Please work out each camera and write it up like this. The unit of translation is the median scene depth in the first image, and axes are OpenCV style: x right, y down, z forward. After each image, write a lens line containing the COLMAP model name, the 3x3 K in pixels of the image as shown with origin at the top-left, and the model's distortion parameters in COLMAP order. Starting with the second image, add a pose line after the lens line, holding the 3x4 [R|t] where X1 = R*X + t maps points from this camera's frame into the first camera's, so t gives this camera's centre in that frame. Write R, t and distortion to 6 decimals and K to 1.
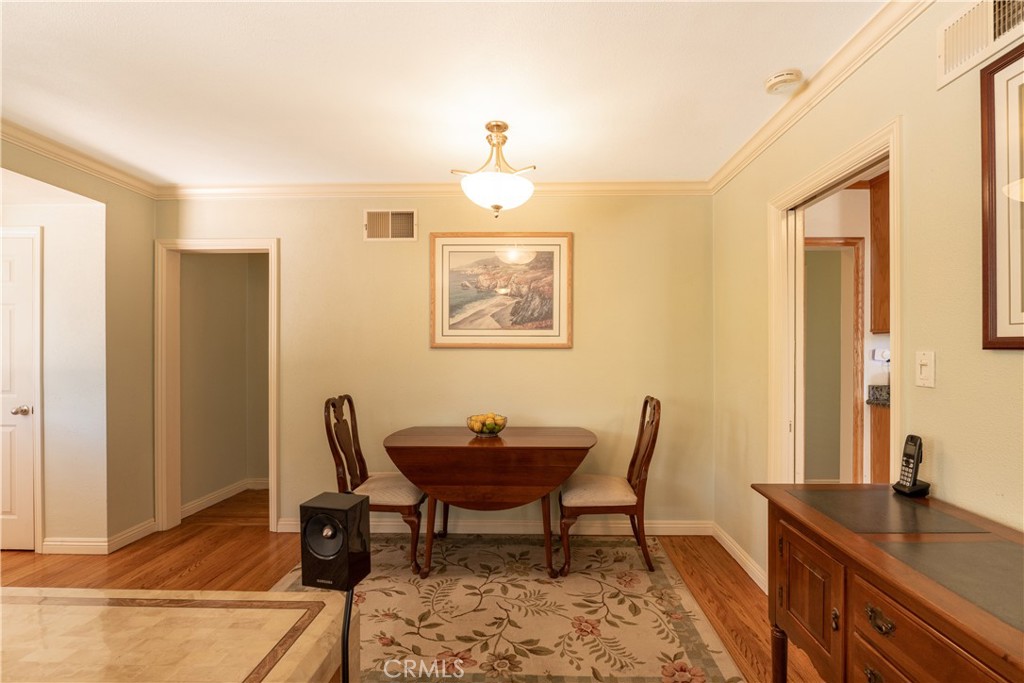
lens RADIAL K [[471.7, 0, 522.9], [0, 471.7, 348.0], [0, 0, 1]] dist [-0.001719, -0.000168]
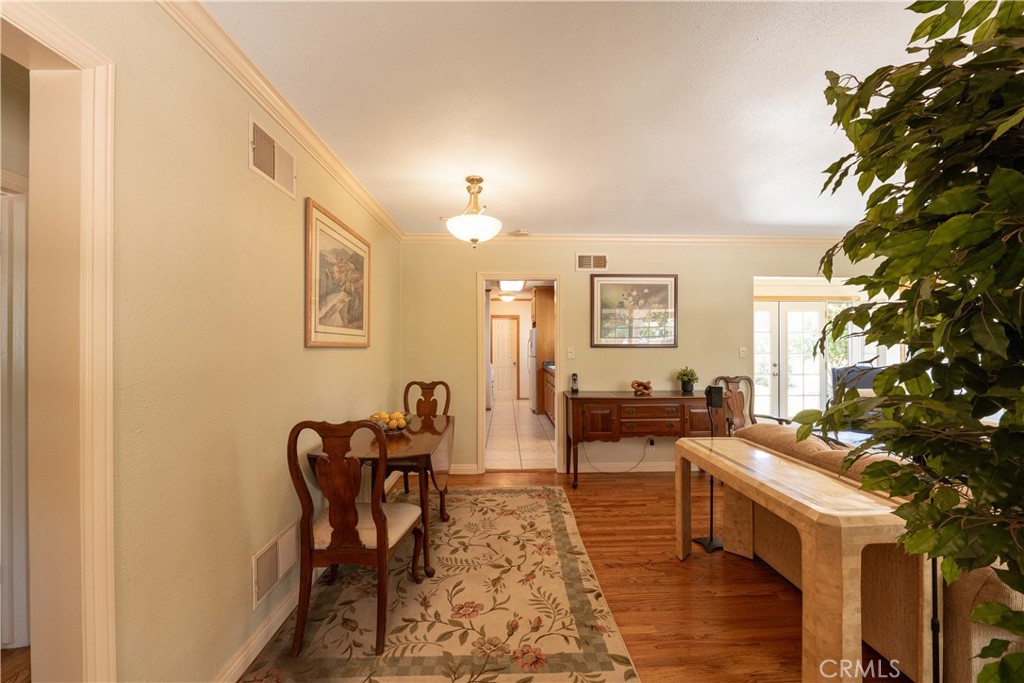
lens RADIAL K [[406.7, 0, 539.9], [0, 406.7, 341.5], [0, 0, 1]] dist [-0.000504, -0.000052]
pose [[-0.105660, 0.009979, 0.994352, -0.986261], [-0.002565, 0.999944, -0.010308, -0.004658], [-0.994399, -0.003640, -0.105628, 0.771357]]
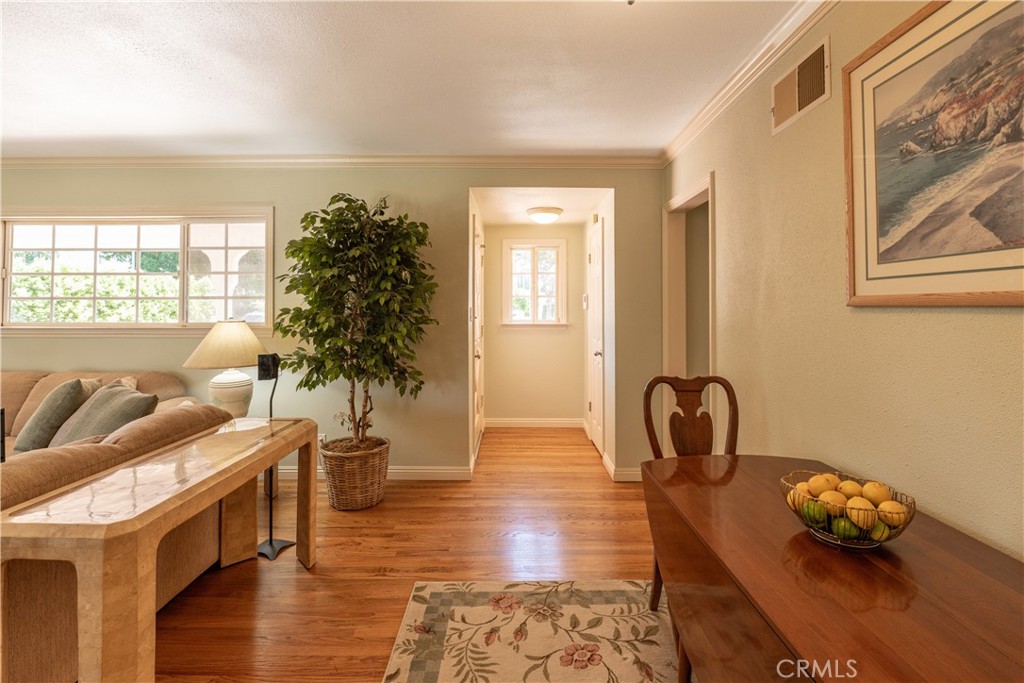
lens RADIAL K [[467.0, 0, 512.9], [0, 467.0, 294.7], [0, 0, 1]] dist [-0.000400, -0.000109]
pose [[0.011306, -0.028791, -0.999522, 0.301876], [-0.002188, 0.999582, -0.028817, 0.002688], [0.999934, 0.002513, 0.011238, 0.725867]]
